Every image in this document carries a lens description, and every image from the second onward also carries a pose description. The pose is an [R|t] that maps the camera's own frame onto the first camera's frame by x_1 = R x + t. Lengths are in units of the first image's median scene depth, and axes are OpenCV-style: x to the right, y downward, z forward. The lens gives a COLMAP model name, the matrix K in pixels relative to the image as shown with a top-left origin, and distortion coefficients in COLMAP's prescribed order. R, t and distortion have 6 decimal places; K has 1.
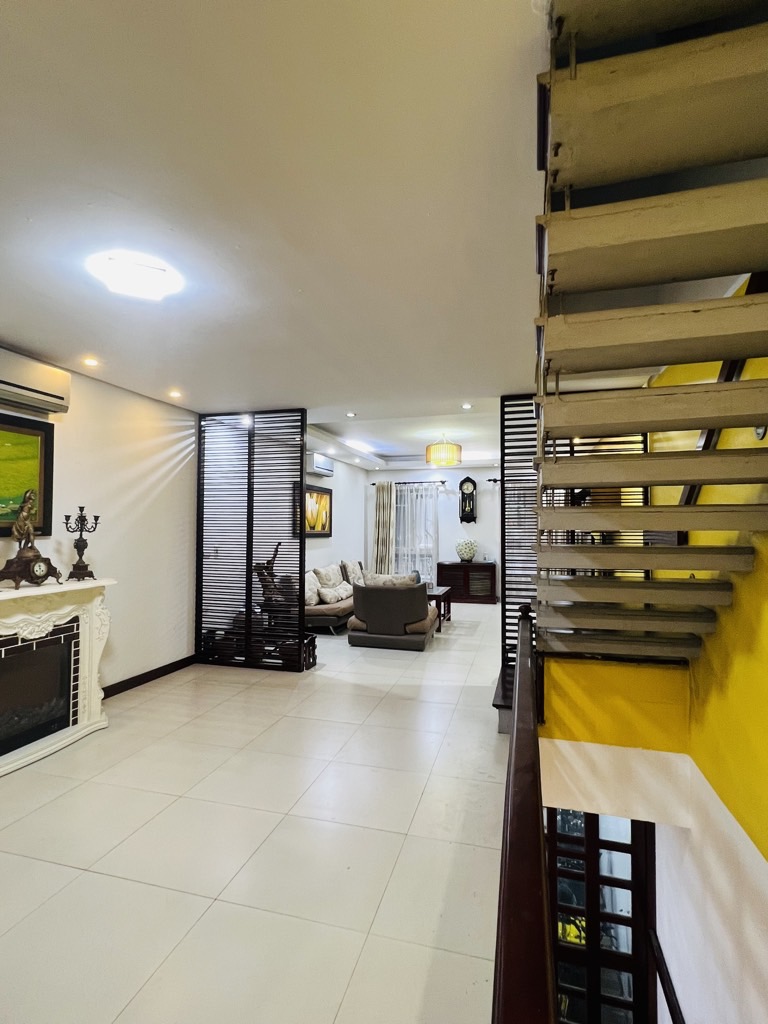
lens RADIAL K [[517.8, 0, 381.9], [0, 517.8, 513.0], [0, 0, 1]] dist [-0.005584, 0.003182]
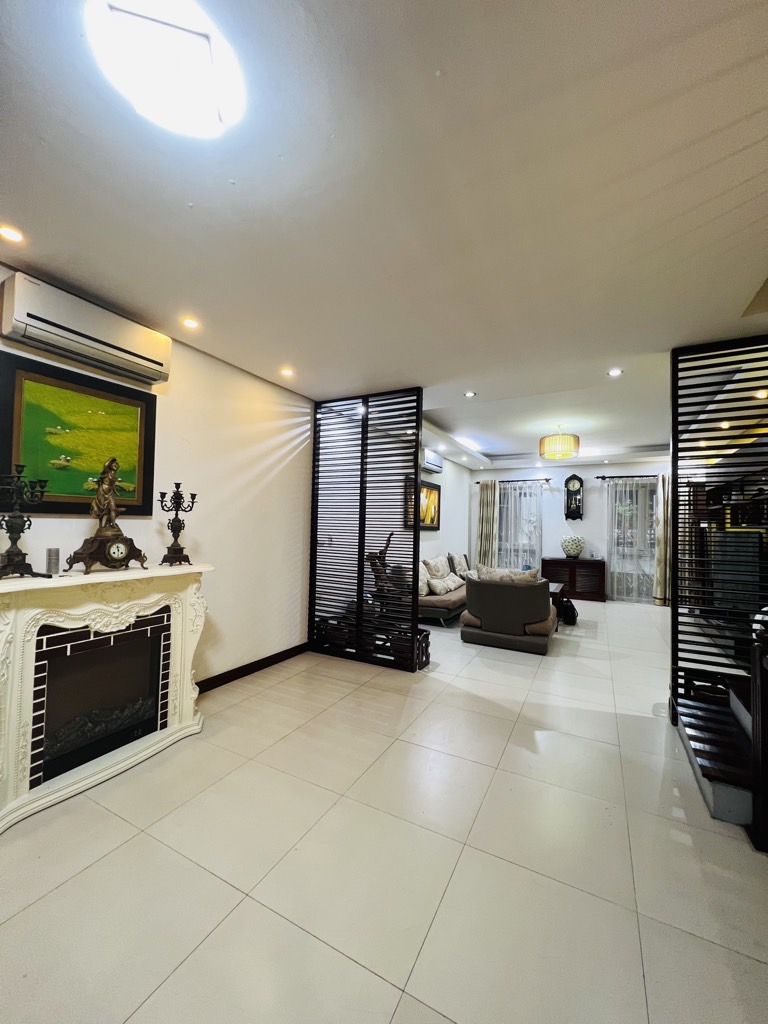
lens RADIAL K [[406.1, 0, 379.5], [0, 406.1, 513.4], [0, 0, 1]] dist [-0.003079, 0.001866]
pose [[0.975232, 0.011072, -0.220907, -0.076229], [-0.012144, 0.999920, -0.003498, 0.035742], [0.220850, 0.006094, 0.975289, 0.360447]]
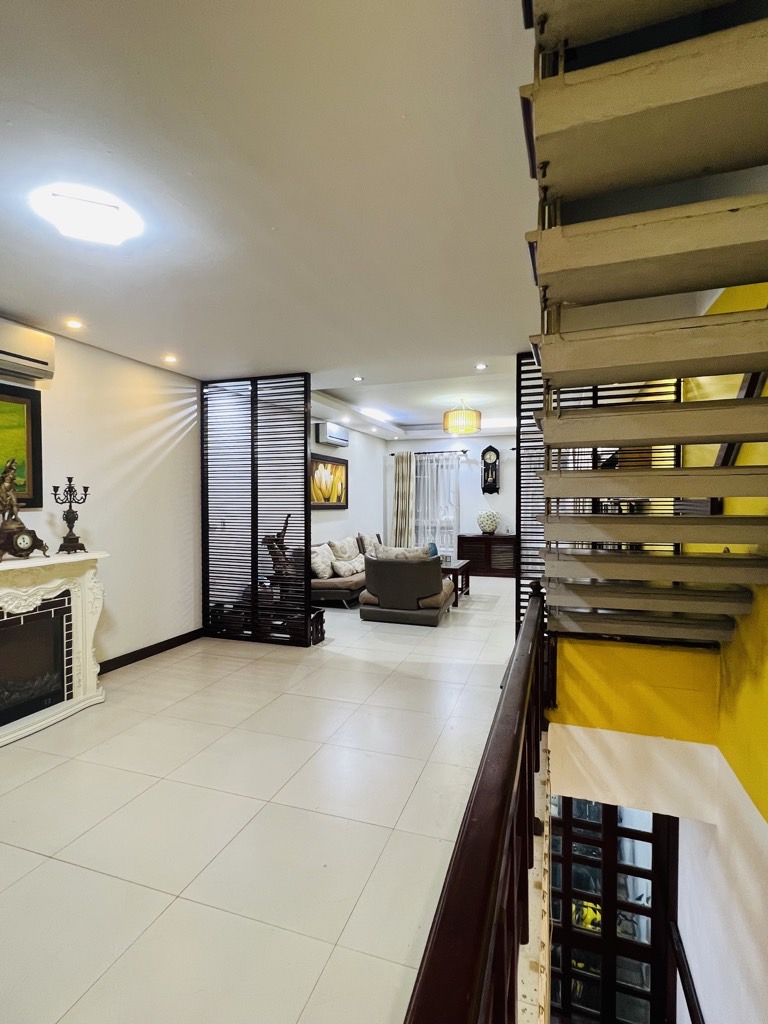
lens RADIAL K [[517.8, 0, 377.9], [0, 517.8, 513.8], [0, 0, 1]] dist [-0.005584, 0.003182]
pose [[0.997932, -0.002823, -0.064217, 0.049424], [0.006301, 0.998520, 0.054020, 0.006951], [0.063969, -0.054313, 0.996473, 0.067774]]
